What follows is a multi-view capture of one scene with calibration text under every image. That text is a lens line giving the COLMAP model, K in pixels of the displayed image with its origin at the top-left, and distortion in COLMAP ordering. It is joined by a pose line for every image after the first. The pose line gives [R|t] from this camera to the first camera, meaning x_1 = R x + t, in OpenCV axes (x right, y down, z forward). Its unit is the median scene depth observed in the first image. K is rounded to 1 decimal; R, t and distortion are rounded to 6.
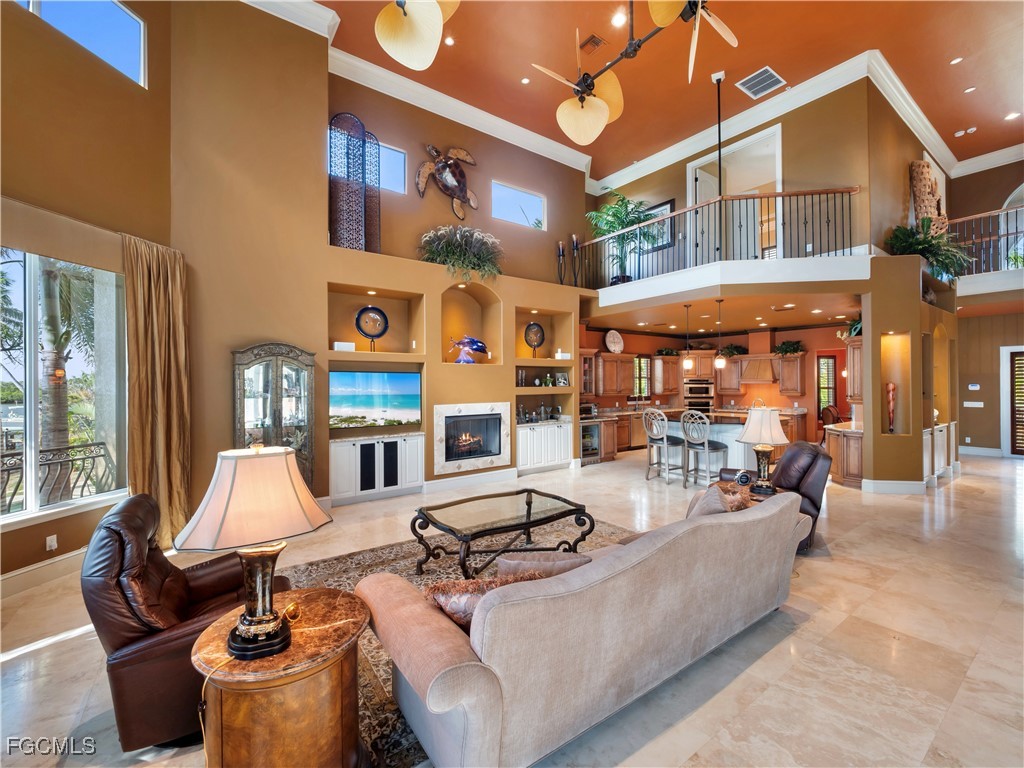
lens RADIAL K [[433.6, 0, 504.7], [0, 433.6, 381.5], [0, 0, 1]] dist [-0.002272, -0.000454]
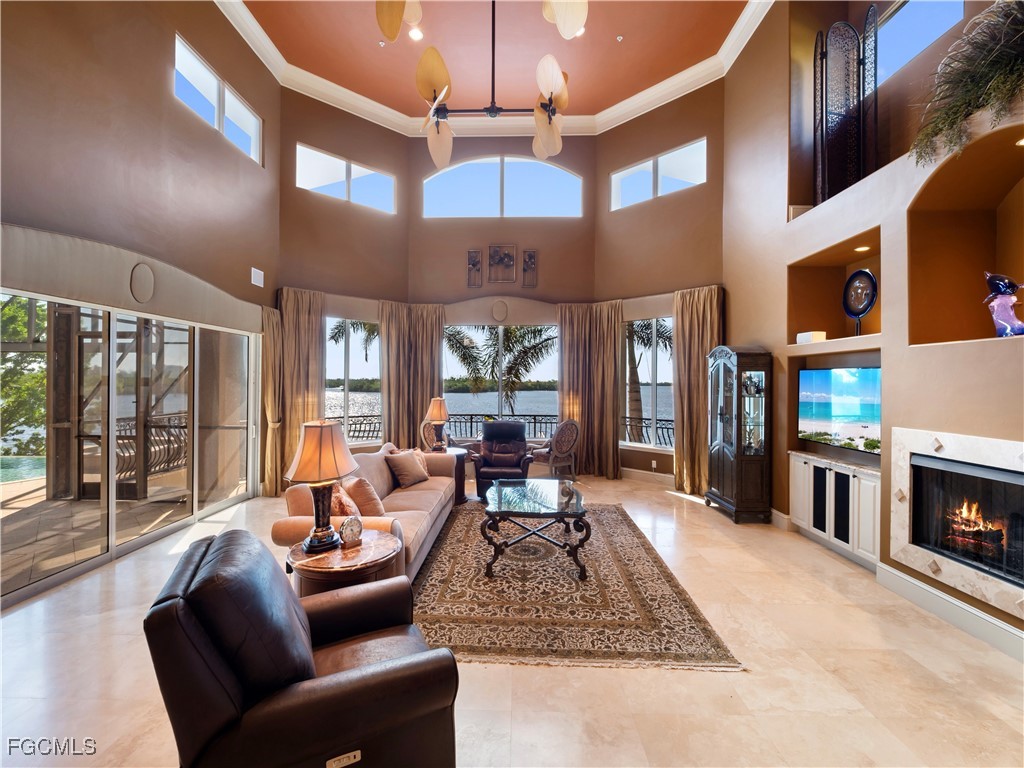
lens RADIAL K [[467.8, 0, 505.7], [0, 467.8, 383.0], [0, 0, 1]] dist [-0.004640, -0.001262]
pose [[-0.605902, 0.004525, -0.795527, 0.524127], [-0.001938, 0.999972, 0.007164, -0.002112], [0.795537, 0.005882, -0.605876, 0.874069]]
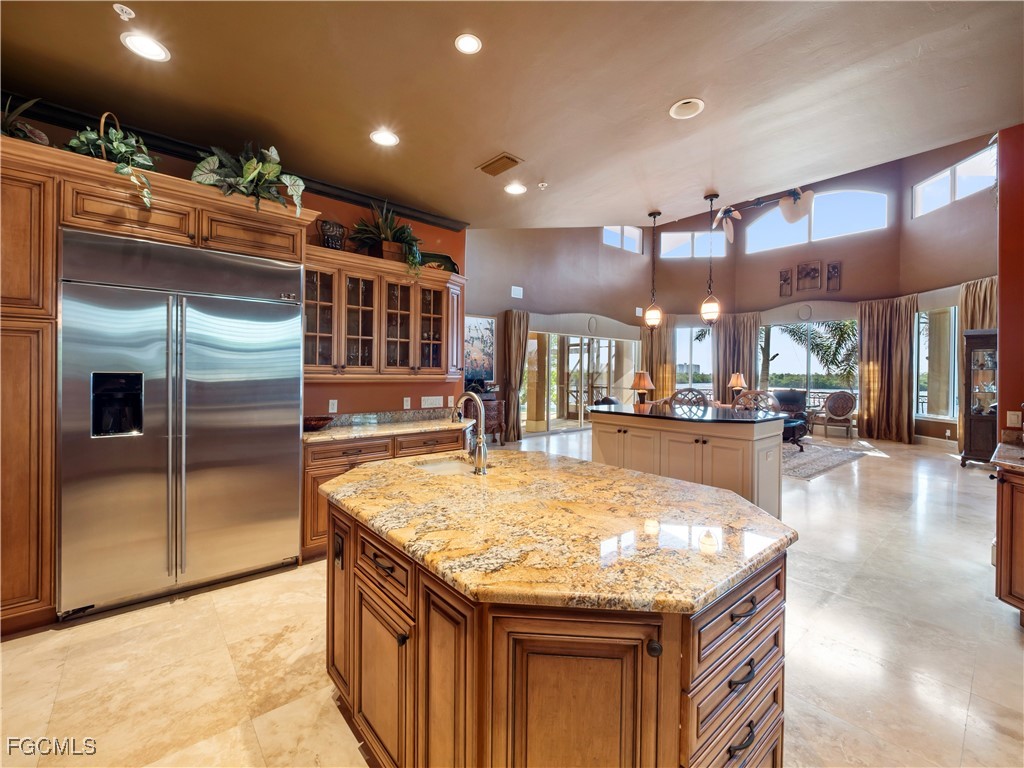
lens RADIAL K [[433.6, 0, 504.7], [0, 433.6, 381.5], [0, 0, 1]] dist [-0.002272, -0.000454]
pose [[-0.997502, -0.002958, -0.070569, 0.715289], [-0.004133, 0.999855, 0.016517, 0.039451], [0.070510, 0.016767, -0.997370, 1.536688]]
